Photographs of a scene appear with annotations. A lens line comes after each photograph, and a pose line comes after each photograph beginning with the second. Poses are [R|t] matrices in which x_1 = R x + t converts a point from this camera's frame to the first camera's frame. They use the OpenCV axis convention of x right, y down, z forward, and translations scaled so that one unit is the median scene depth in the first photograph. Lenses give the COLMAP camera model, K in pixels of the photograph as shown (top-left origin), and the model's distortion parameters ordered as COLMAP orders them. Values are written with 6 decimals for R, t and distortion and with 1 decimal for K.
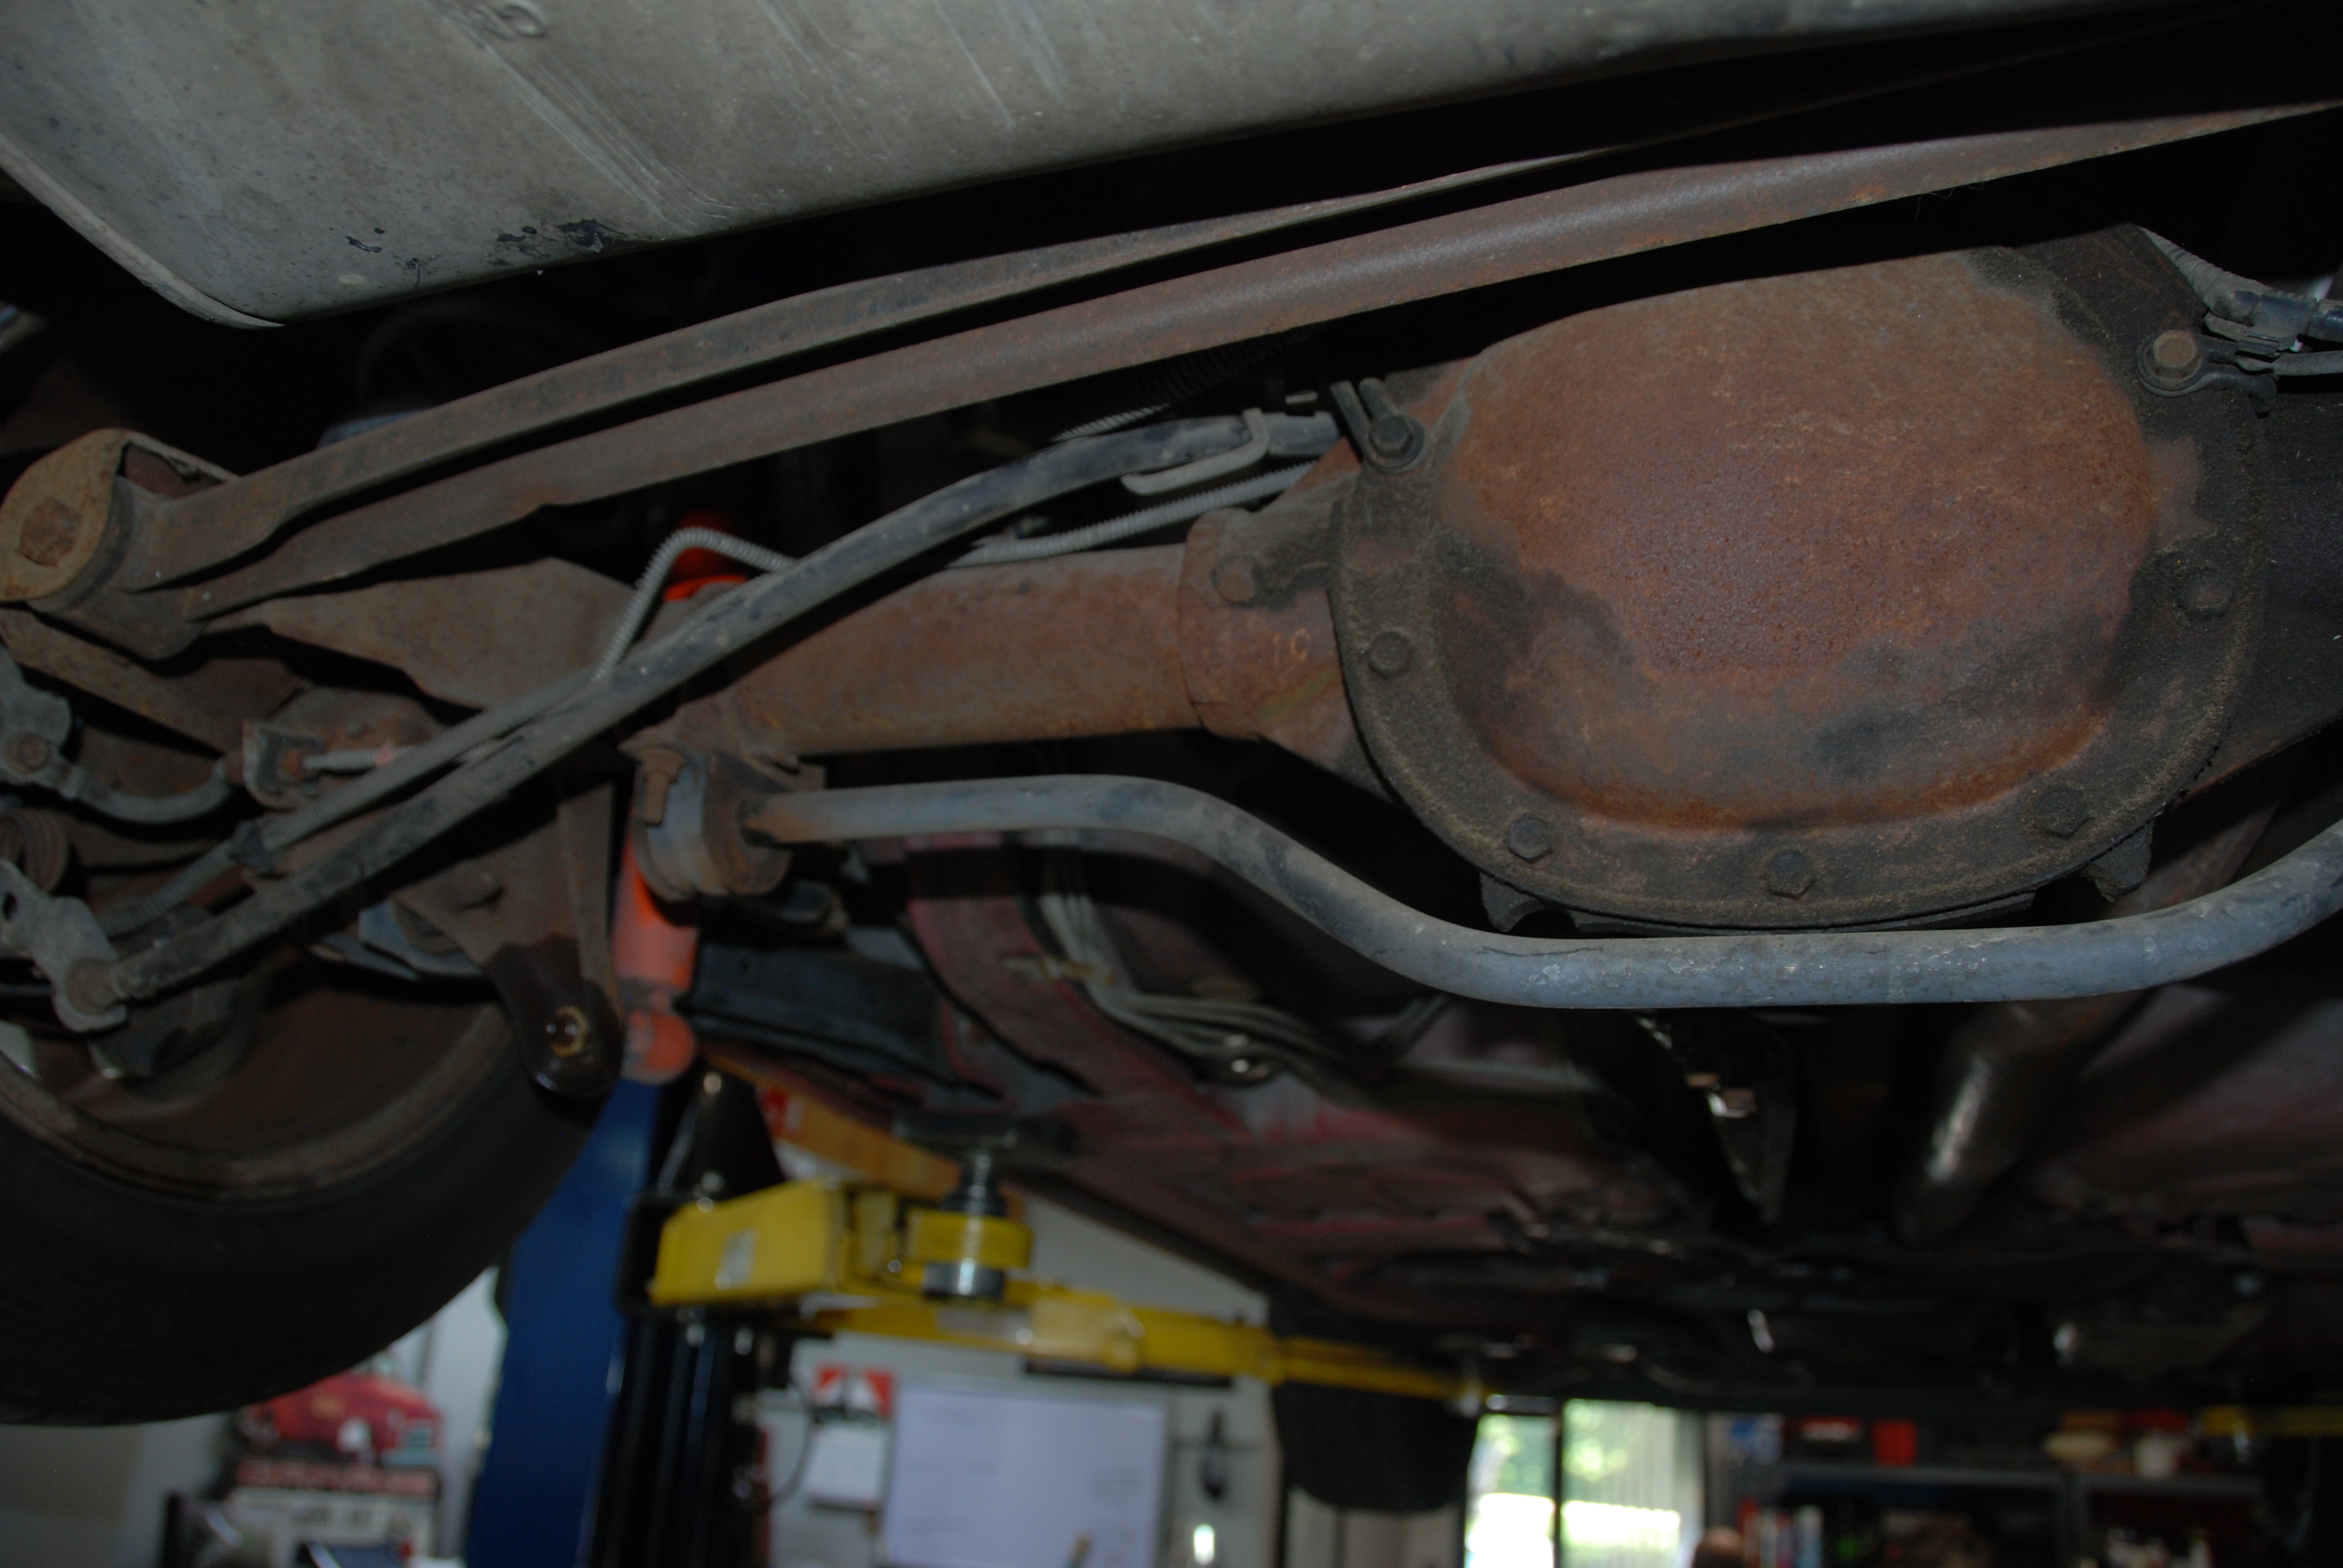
lens RADIAL K [[1797.2, 0, 1173.5], [0, 1797.2, 798.5], [0, 0, 1]] dist [-0.165440, 0.097656]
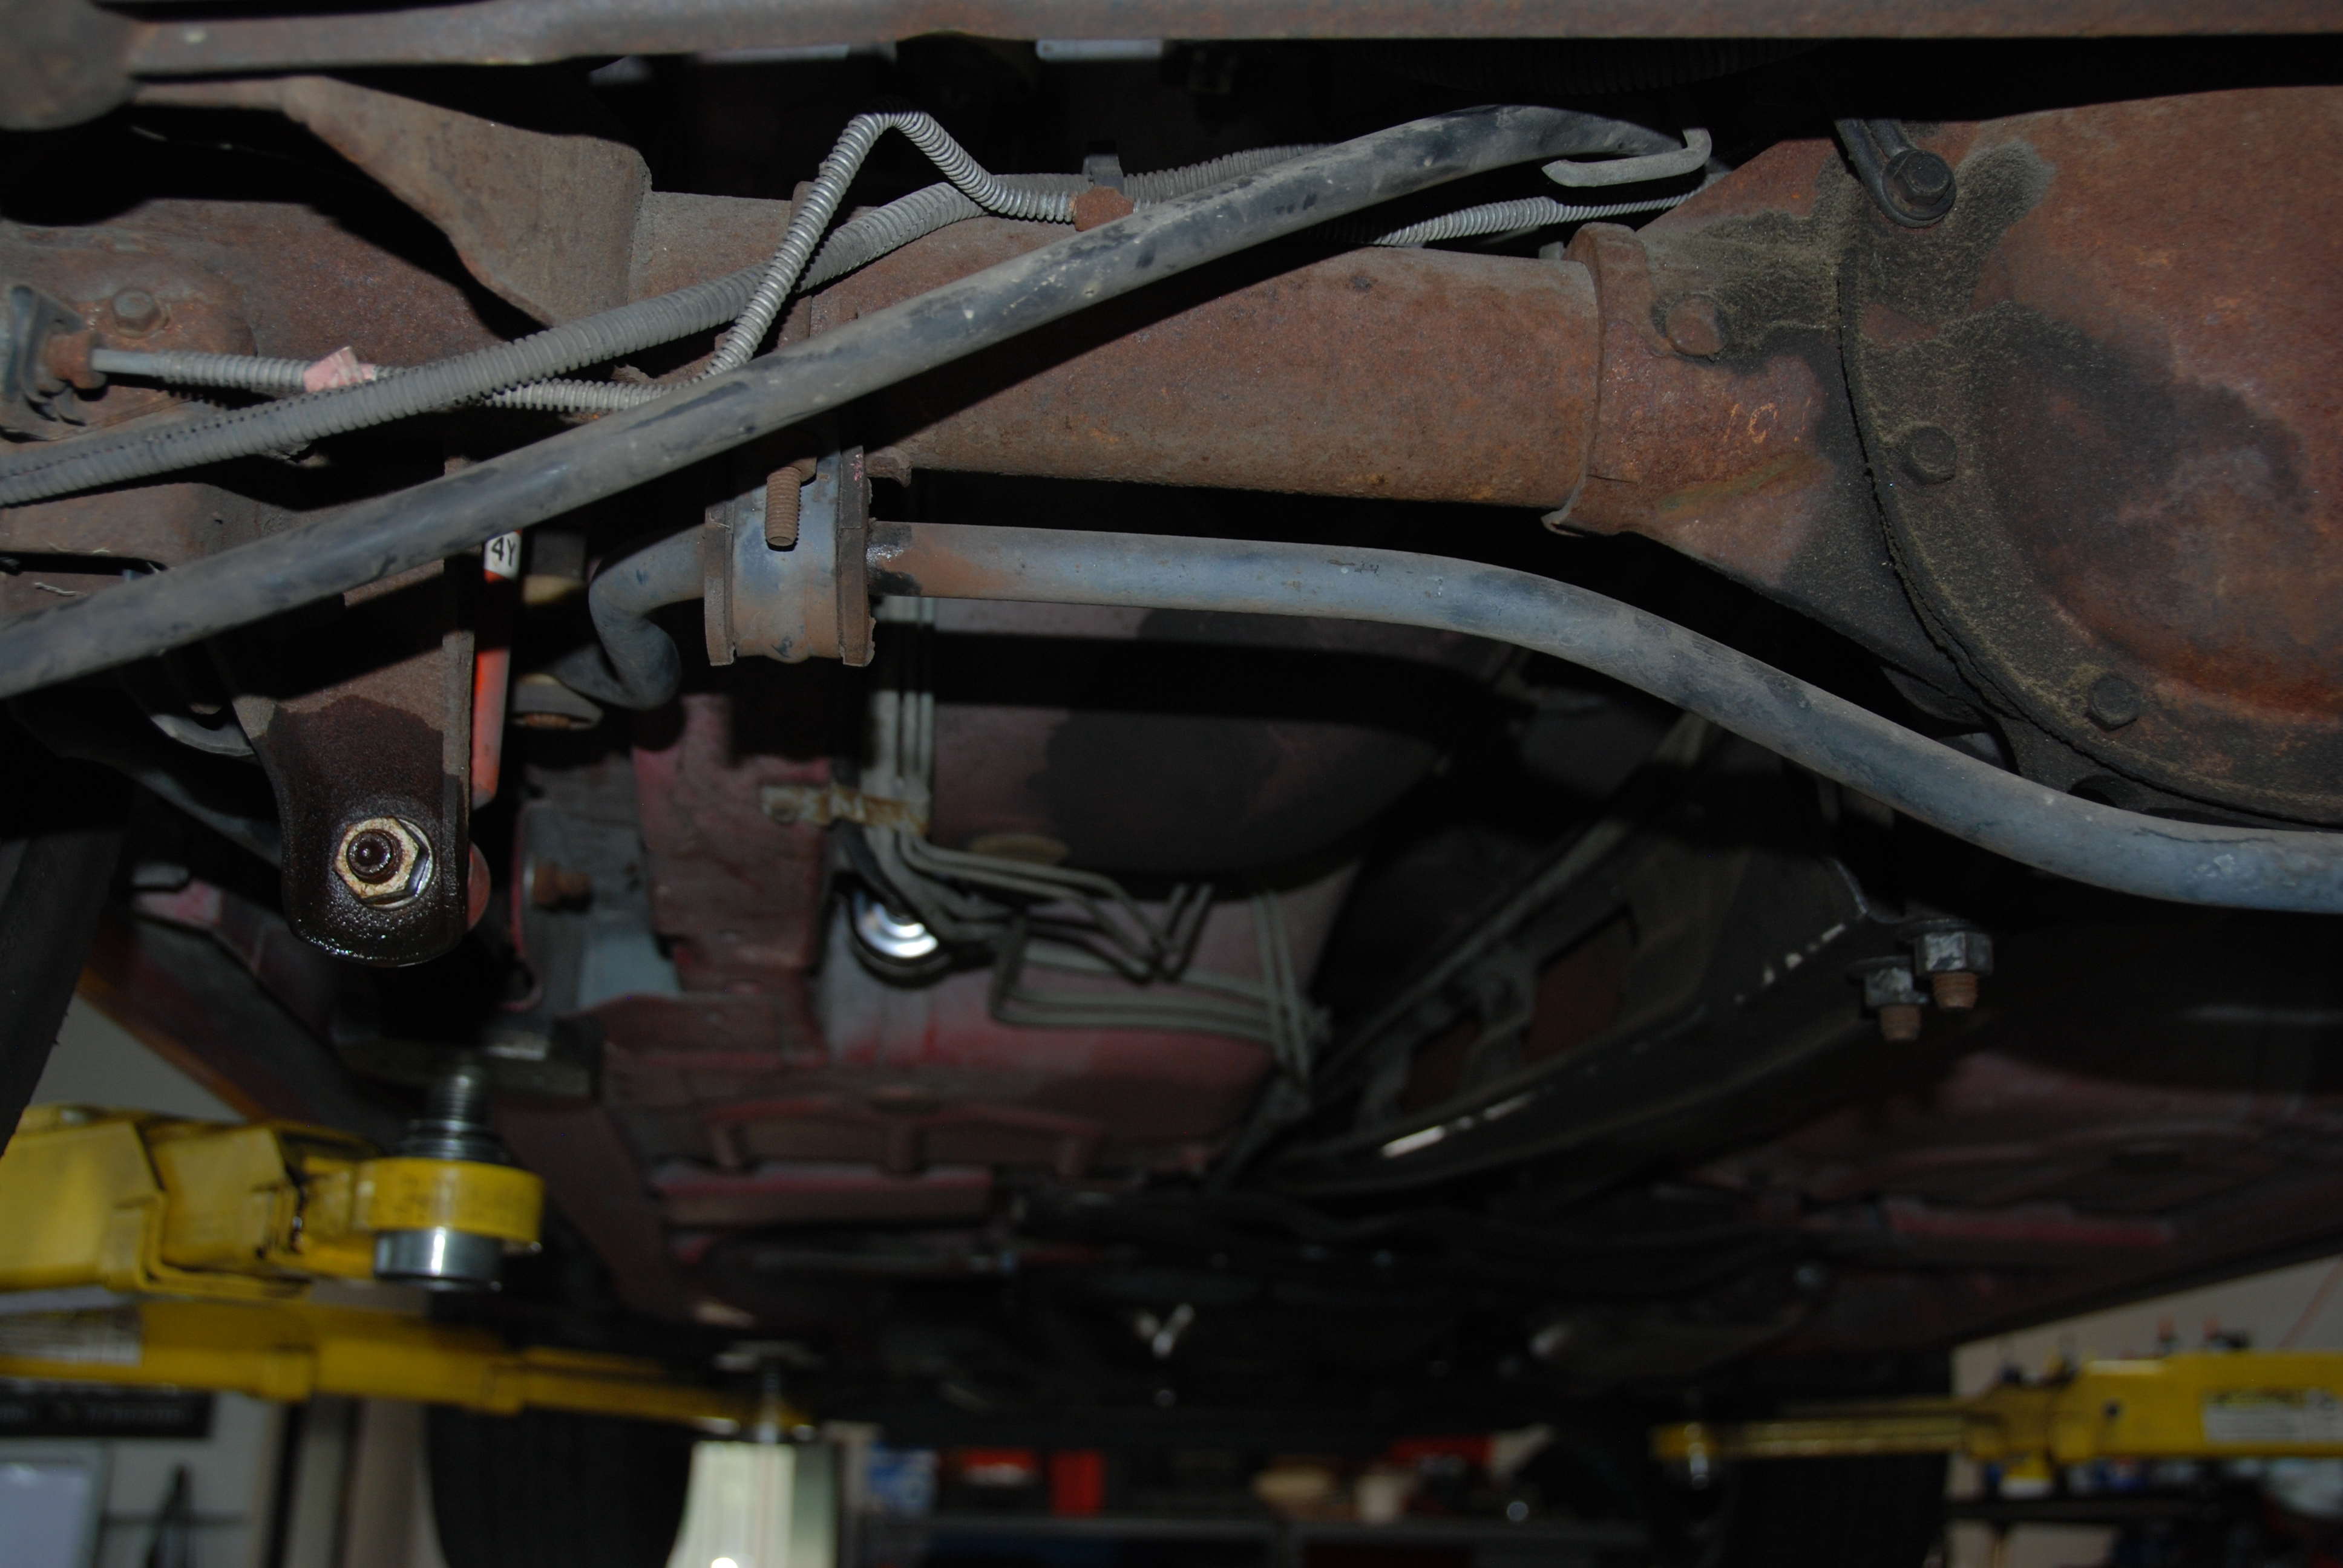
lens RADIAL K [[2467.1, 0, 1171.5], [0, 2467.1, 784.0], [0, 0, 1]] dist [-0.069355, 0.234022]
pose [[0.888177, 0.076901, 0.453020, -0.631871], [-0.107916, 0.993231, 0.042973, 0.052288], [-0.446649, -0.087056, 0.890464, 0.149820]]
